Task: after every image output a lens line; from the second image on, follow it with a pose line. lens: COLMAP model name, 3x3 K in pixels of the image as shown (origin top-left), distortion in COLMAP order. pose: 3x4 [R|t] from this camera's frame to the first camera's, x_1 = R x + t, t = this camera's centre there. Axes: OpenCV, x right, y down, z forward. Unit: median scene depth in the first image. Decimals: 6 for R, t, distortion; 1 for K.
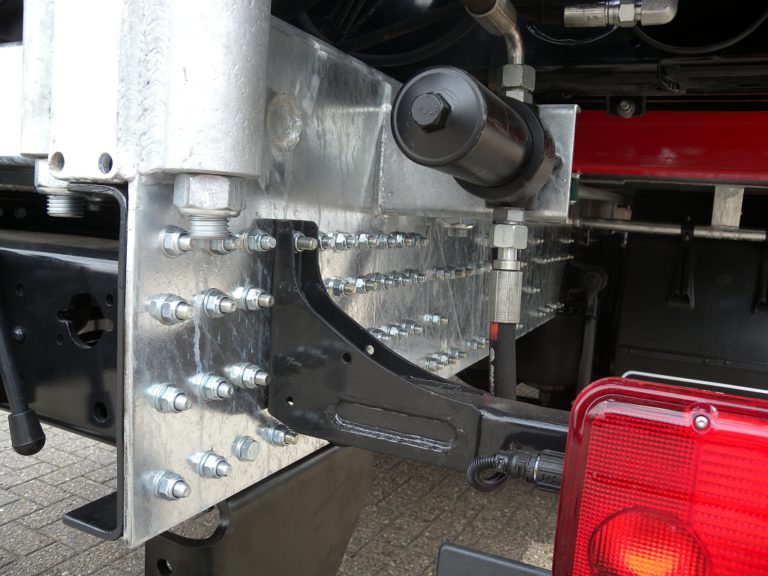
lens RADIAL K [[635.9, 0, 384.0], [0, 635.9, 288.0], [0, 0, 1]] dist [-0.161566, 0.135708]
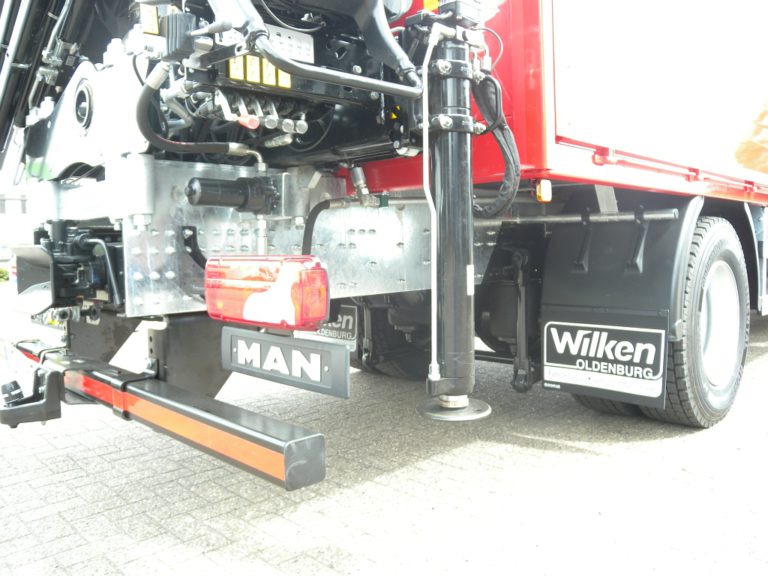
lens RADIAL K [[635.9, 0, 384.0], [0, 635.9, 288.0], [0, 0, 1]] dist [-0.161566, 0.135708]
pose [[0.945406, -0.056091, -0.321030, 0.517349], [0.042556, 0.997890, -0.049032, 0.115041], [0.323103, 0.032694, 0.945799, -0.469492]]
